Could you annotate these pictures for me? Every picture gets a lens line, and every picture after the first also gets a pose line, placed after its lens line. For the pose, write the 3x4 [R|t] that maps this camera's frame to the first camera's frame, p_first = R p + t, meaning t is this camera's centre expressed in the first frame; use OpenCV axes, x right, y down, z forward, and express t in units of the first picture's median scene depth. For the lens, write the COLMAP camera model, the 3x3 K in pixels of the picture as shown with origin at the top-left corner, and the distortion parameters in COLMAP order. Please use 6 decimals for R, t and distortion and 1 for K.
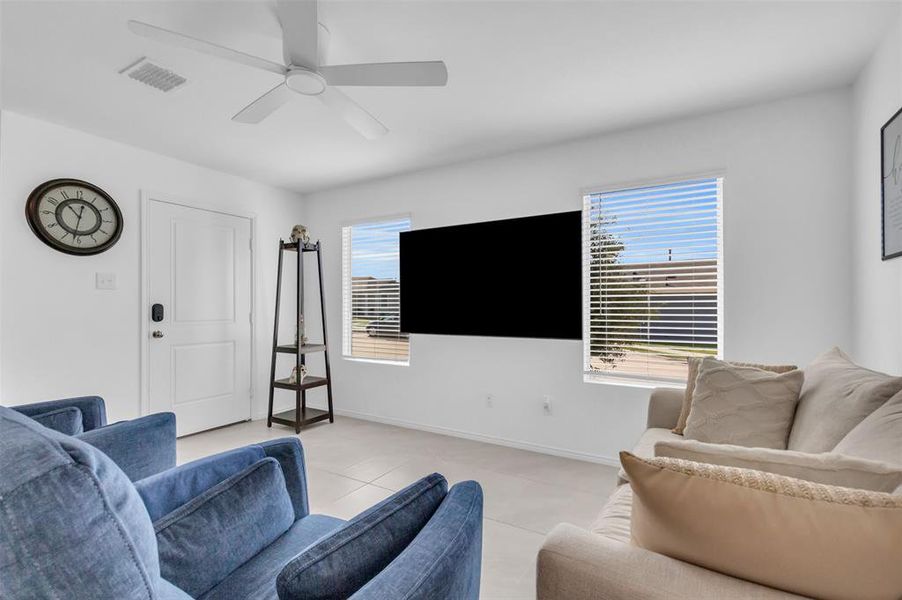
lens RADIAL K [[414.9, 0, 449.5], [0, 414.9, 303.7], [0, 0, 1]] dist [0.001764, -0.000606]
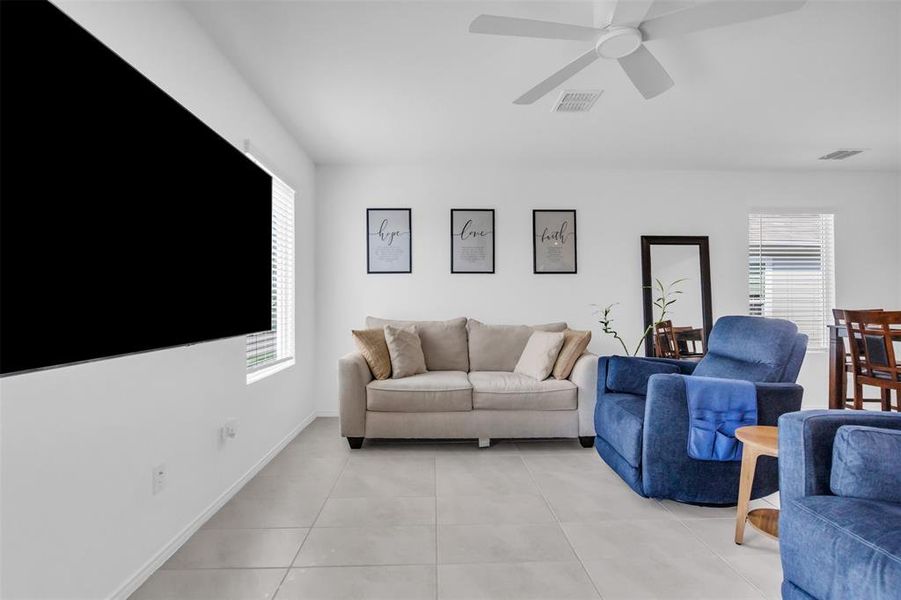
lens RADIAL K [[414.5, 0, 449.0], [0, 414.5, 303.7], [0, 0, 1]] dist [0.001764, -0.000606]
pose [[-0.537887, 0.004146, 0.843007, -0.458299], [-0.001855, 0.999980, -0.006102, 0.028057], [-0.843015, -0.004846, -0.537869, 0.889818]]
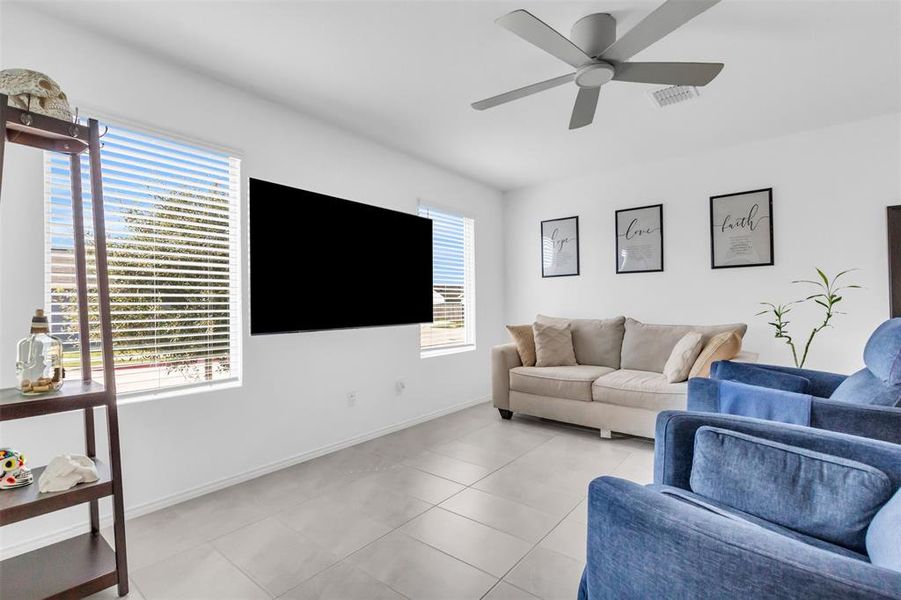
lens RADIAL K [[414.5, 0, 449.0], [0, 414.5, 303.7], [0, 0, 1]] dist [0.001764, -0.000606]
pose [[0.146280, 0.003815, 0.989236, -0.706156], [0.004916, 0.999977, -0.004583, 0.026327], [-0.989231, 0.005533, 0.146258, 0.596257]]
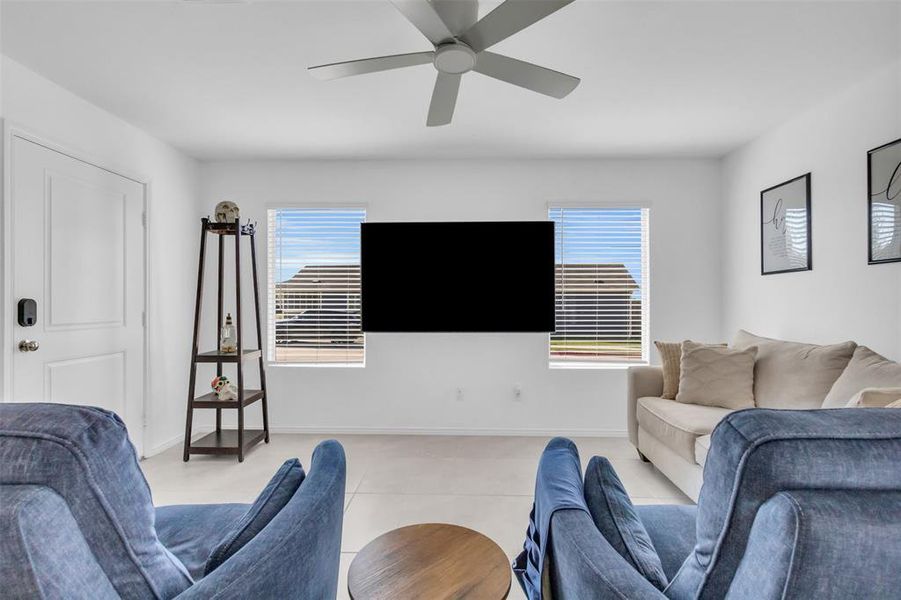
lens RADIAL K [[414.5, 0, 449.0], [0, 414.5, 303.7], [0, 0, 1]] dist [0.001764, -0.000606]
pose [[0.870152, 0.001859, 0.492780, -0.400094], [-0.004734, 0.999978, 0.004586, 0.001720], [-0.492761, -0.006323, 0.870142, 0.101942]]
